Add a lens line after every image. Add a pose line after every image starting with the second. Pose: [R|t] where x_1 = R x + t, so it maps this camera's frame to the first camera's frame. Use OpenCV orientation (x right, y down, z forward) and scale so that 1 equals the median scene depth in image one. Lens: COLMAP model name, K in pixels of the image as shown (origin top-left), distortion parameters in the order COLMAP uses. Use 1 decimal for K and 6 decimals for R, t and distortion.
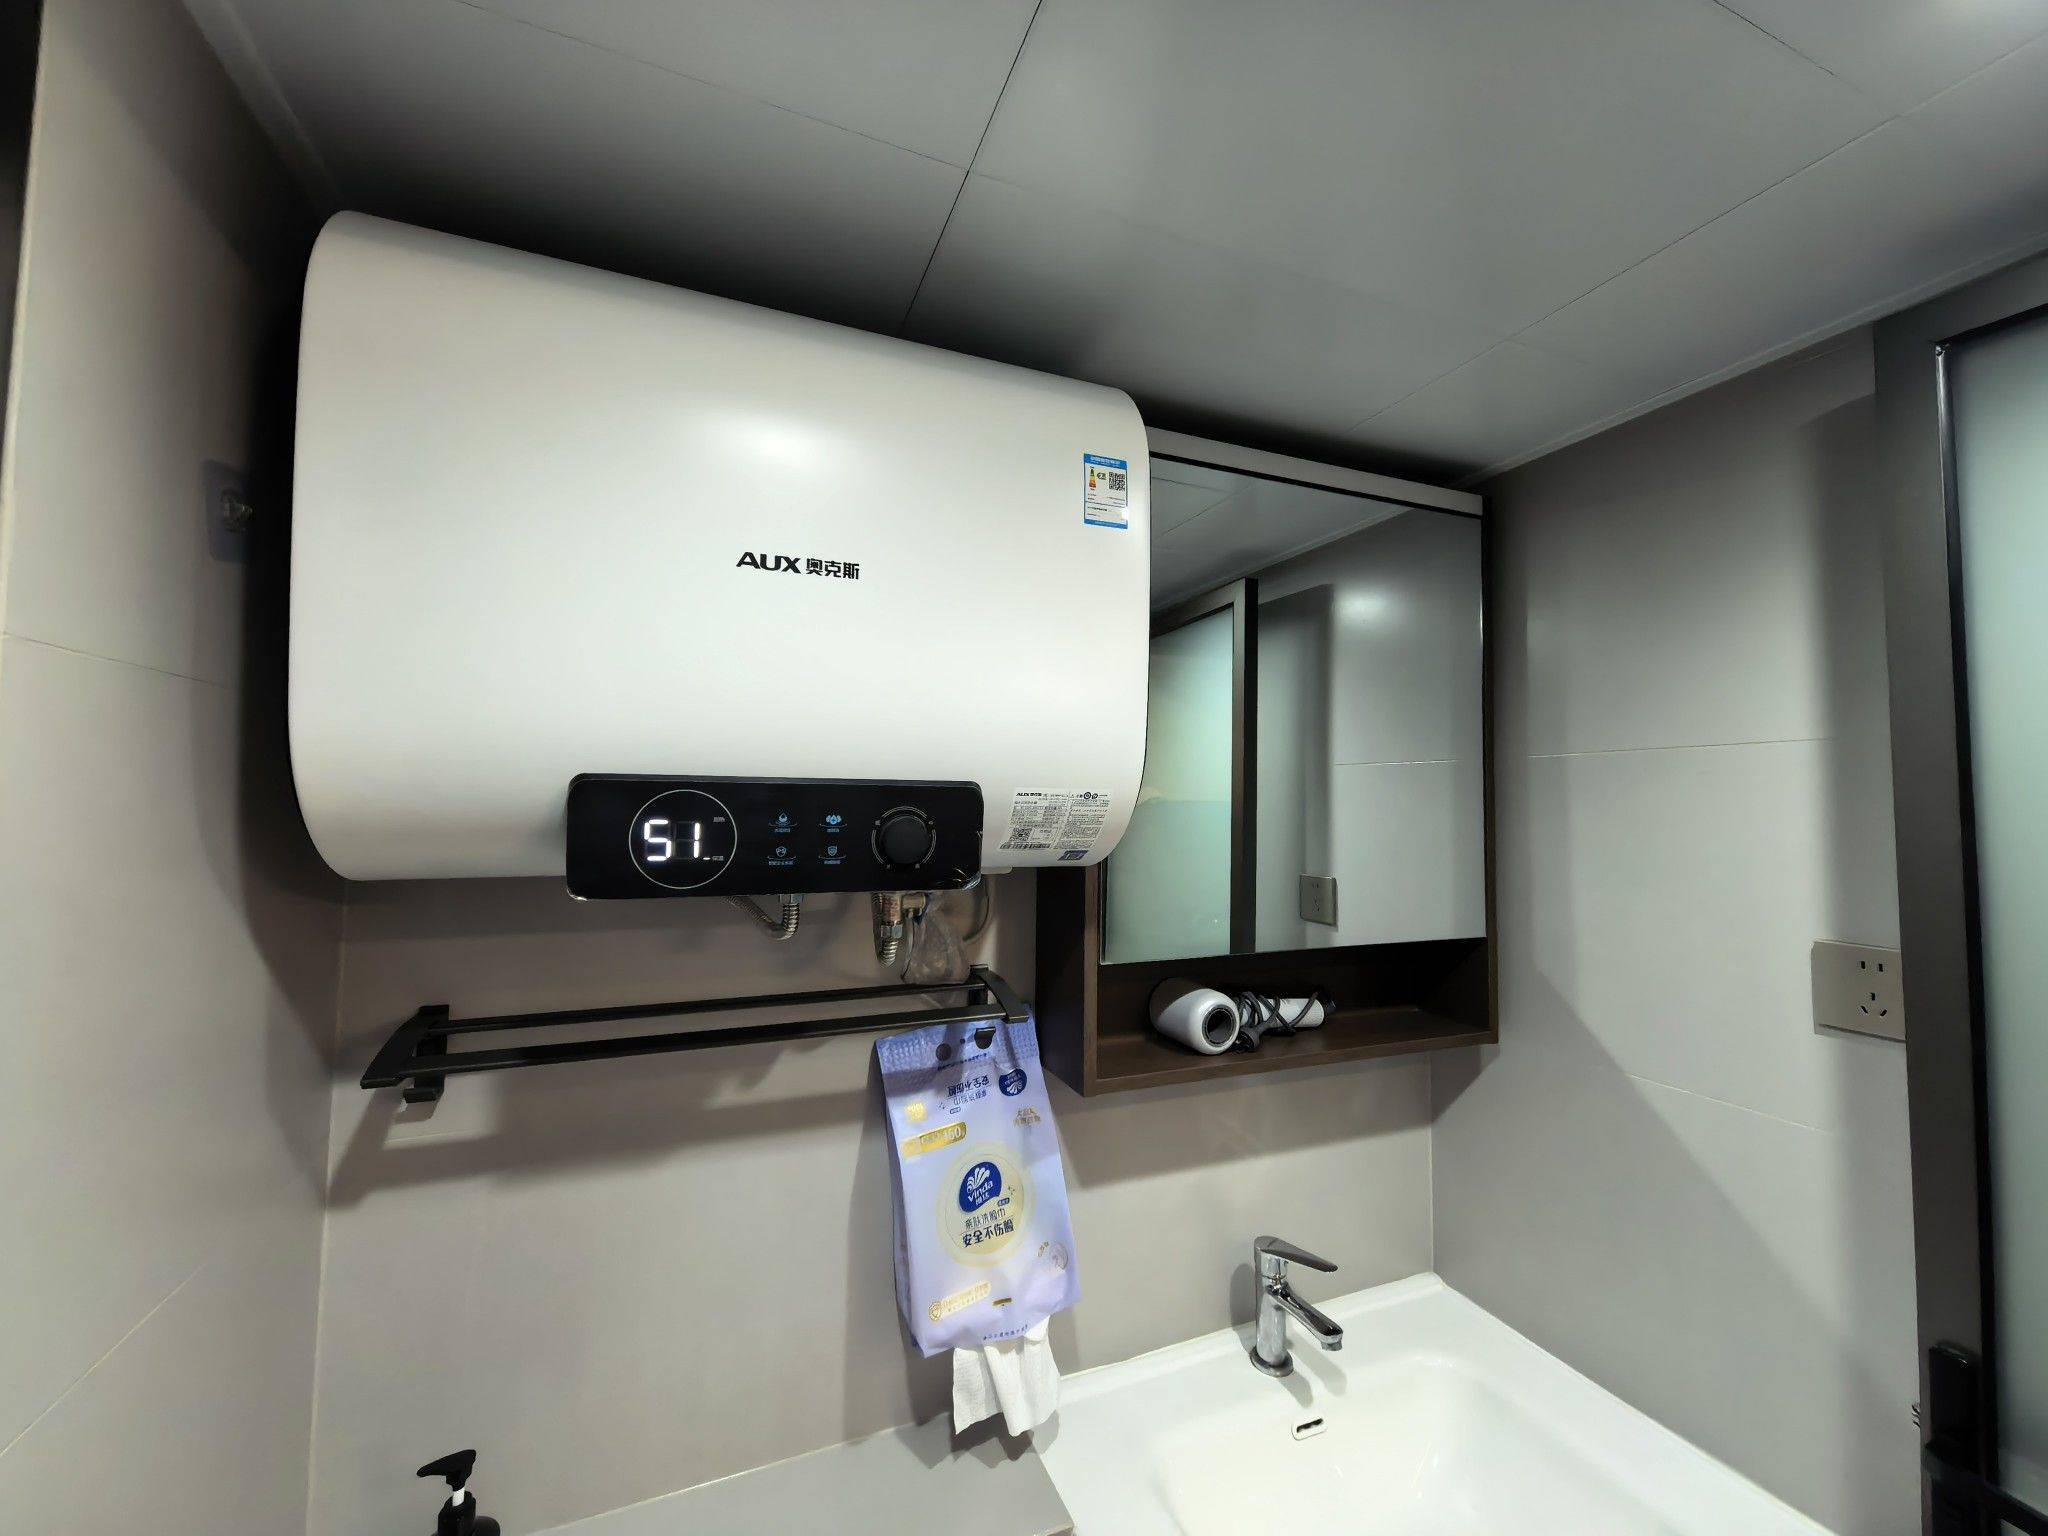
lens RADIAL K [[806.8, 0, 1024.0], [0, 806.8, 768.0], [0, 0, 1]] dist [0.015007, -0.000311]
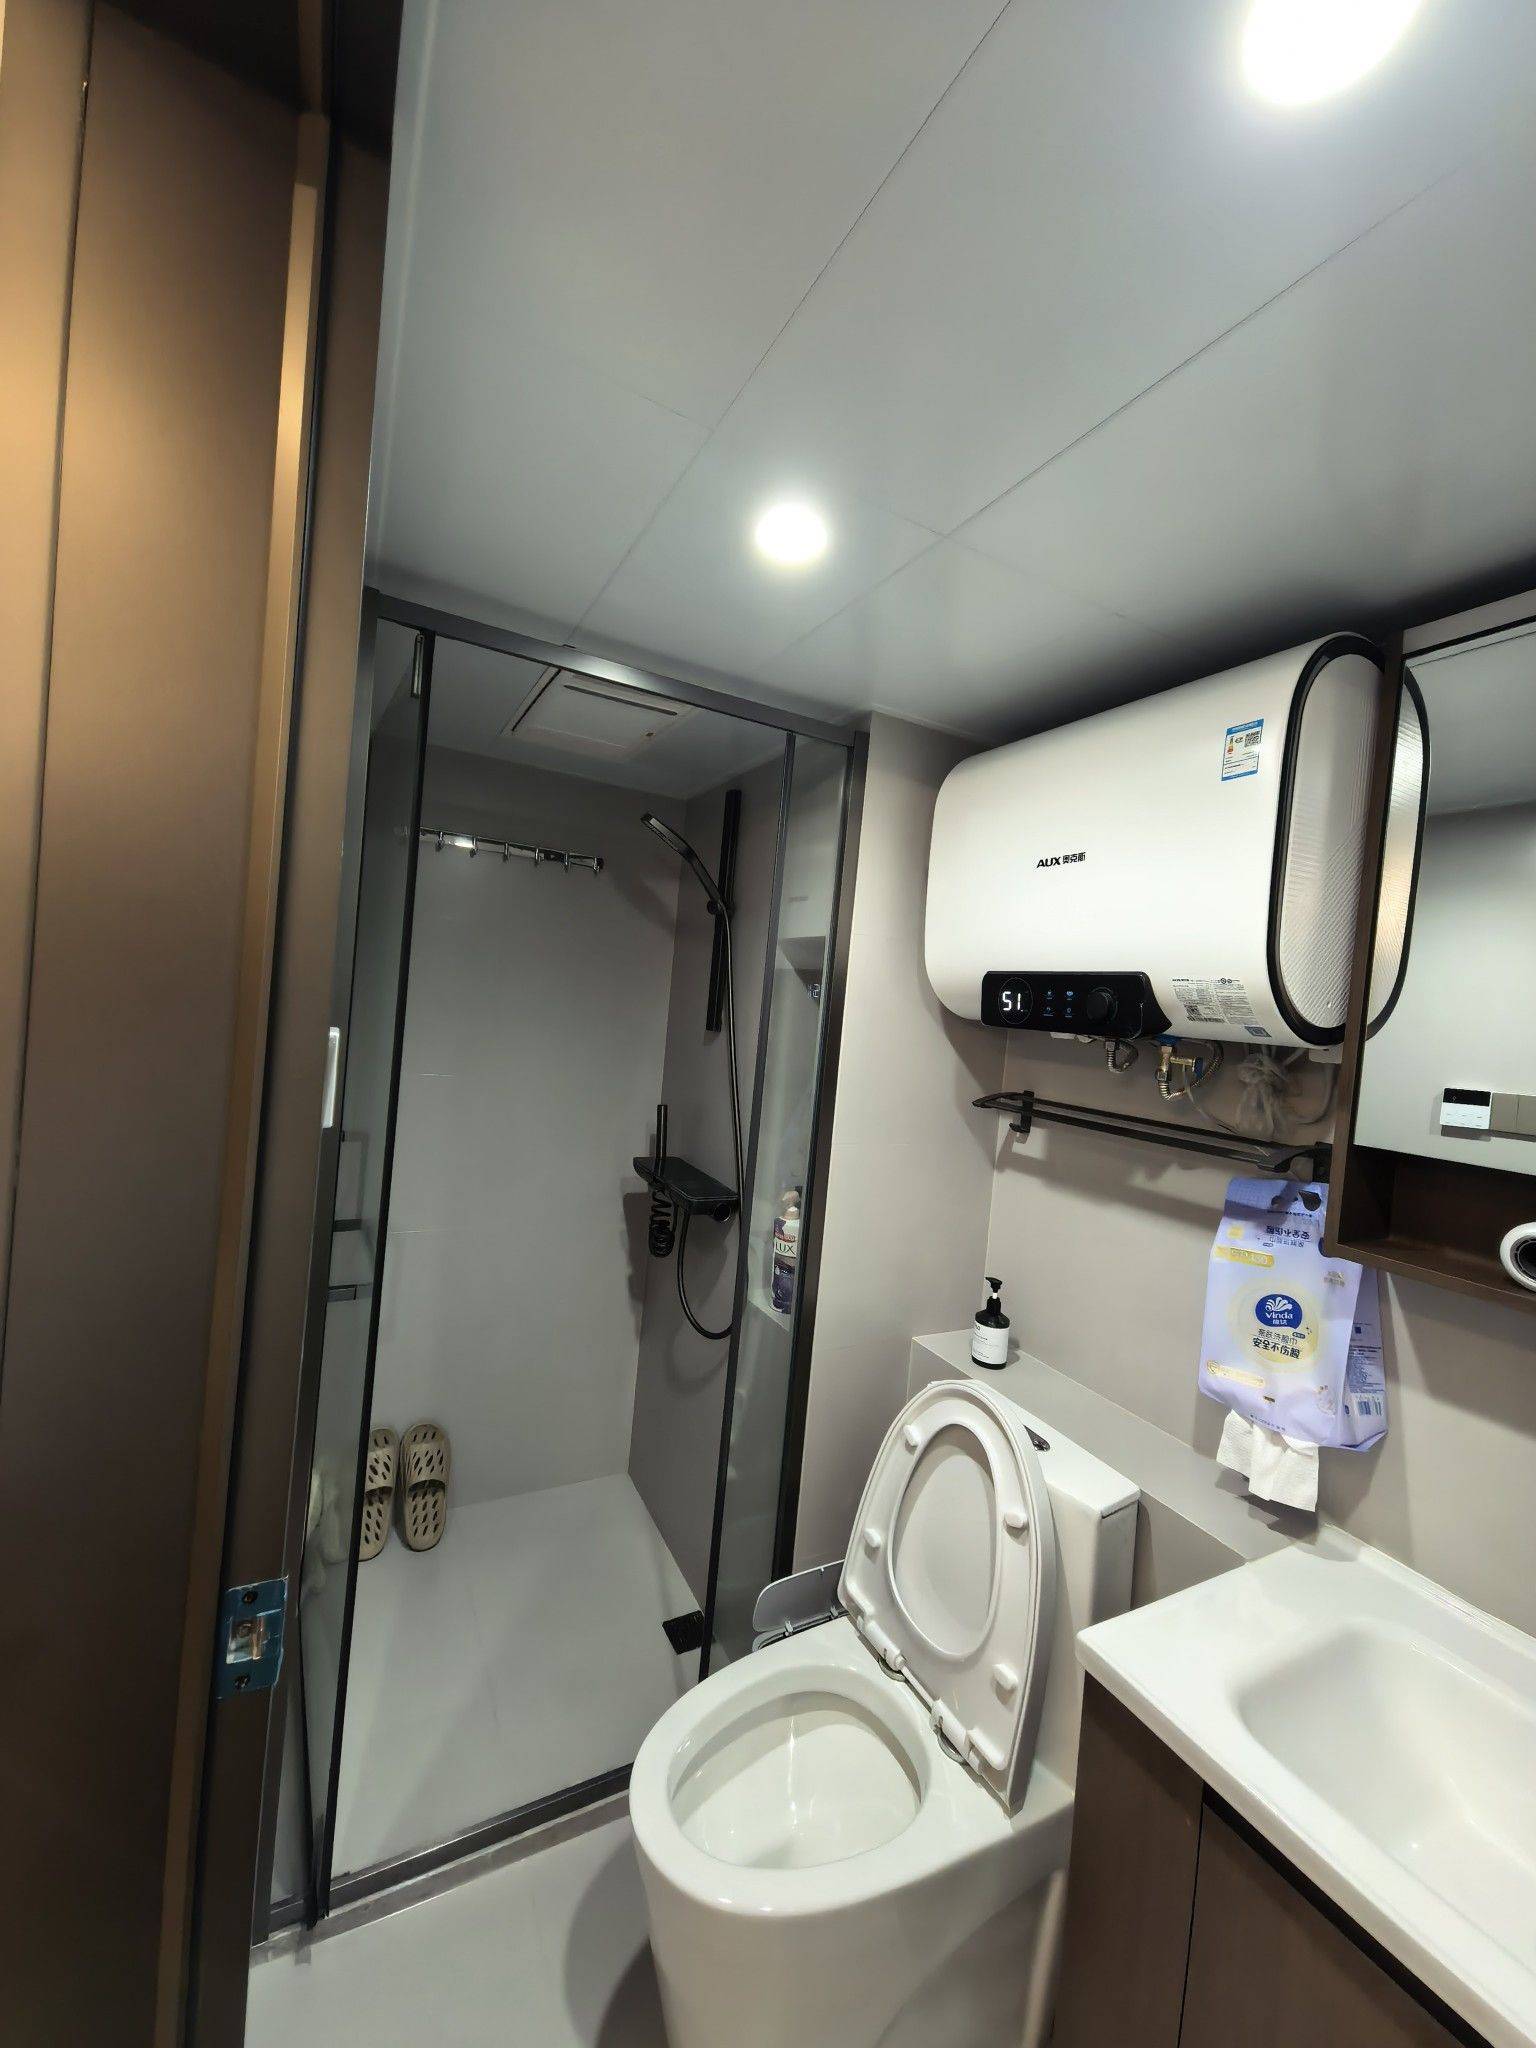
lens RADIAL K [[806.8, 0, 768.0], [0, 806.8, 1024.0], [0, 0, 1]] dist [0.015007, -0.000311]
pose [[0.104119, 0.022144, -0.994318, 1.322313], [-0.039760, 0.999046, 0.018086, 0.109862], [0.993770, 0.037651, 0.104900, 0.103957]]
